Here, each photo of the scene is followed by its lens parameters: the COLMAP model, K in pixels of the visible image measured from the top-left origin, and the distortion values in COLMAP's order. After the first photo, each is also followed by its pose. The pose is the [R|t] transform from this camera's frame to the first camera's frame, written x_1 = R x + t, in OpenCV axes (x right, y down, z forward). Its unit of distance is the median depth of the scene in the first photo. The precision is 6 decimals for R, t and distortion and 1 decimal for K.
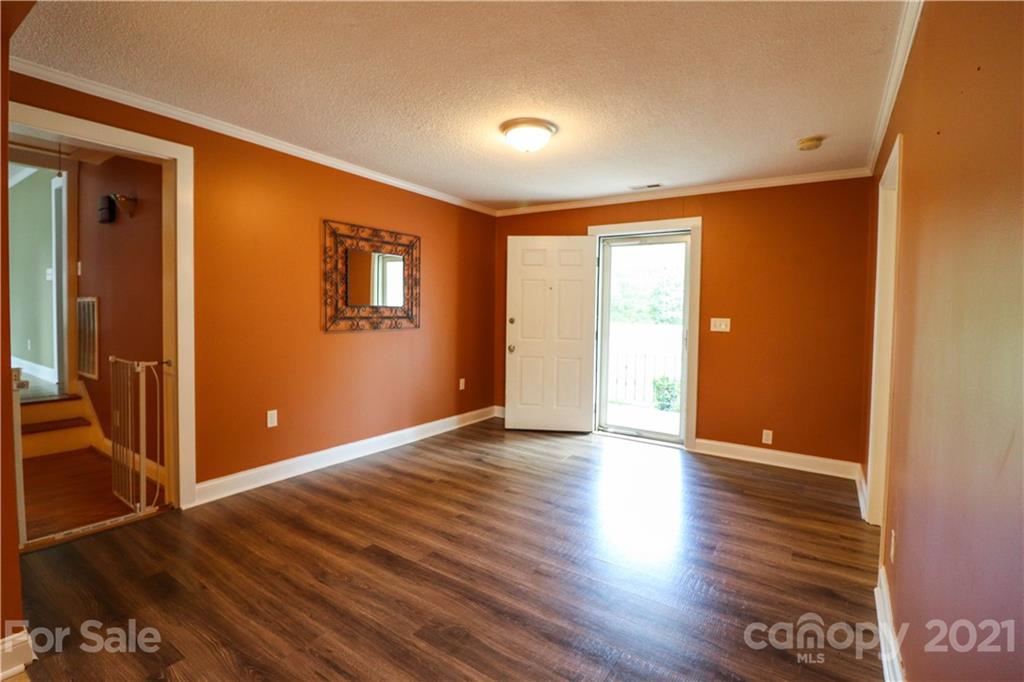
lens RADIAL K [[472.0, 0, 510.0], [0, 472.0, 332.2], [0, 0, 1]] dist [0.001422, -0.011459]
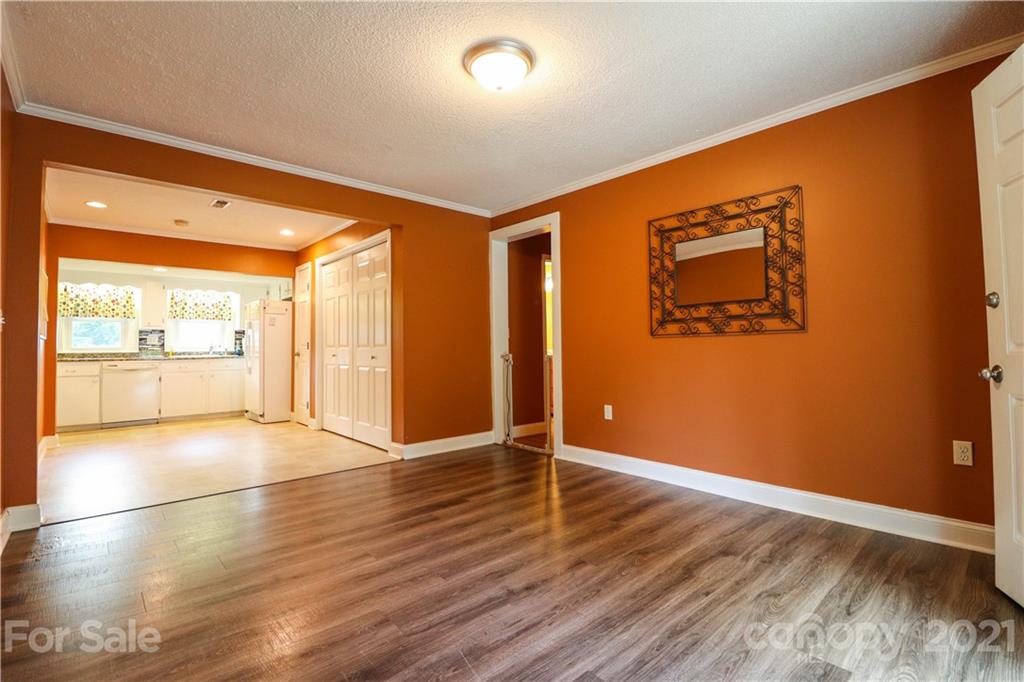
lens RADIAL K [[470.2, 0, 512.7], [0, 470.2, 334.2], [0, 0, 1]] dist [-0.000033, -0.013056]
pose [[-0.239151, -0.045951, -0.969894, 0.543249], [-0.039997, 0.998498, -0.037444, 0.038358], [0.970158, 0.029839, -0.240630, 0.858399]]
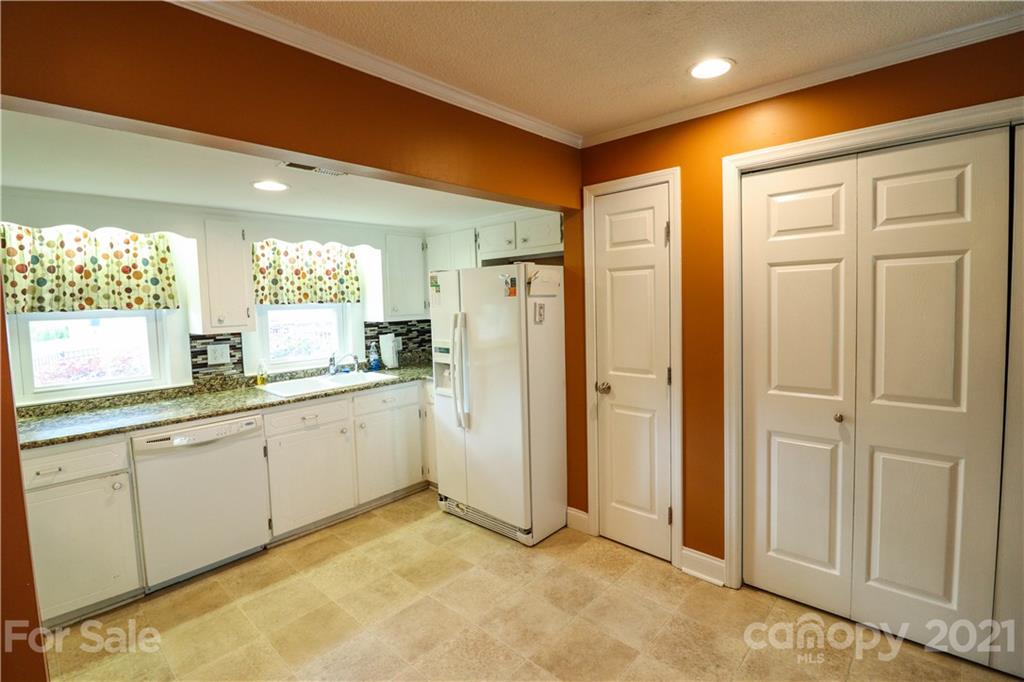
lens RADIAL K [[472.0, 0, 510.0], [0, 472.0, 332.2], [0, 0, 1]] dist [0.001422, -0.011459]
pose [[-0.156876, 0.051126, -0.986294, 0.524785], [-0.018935, 0.998320, 0.054761, 0.036156], [0.987437, 0.027266, -0.155645, 0.827515]]
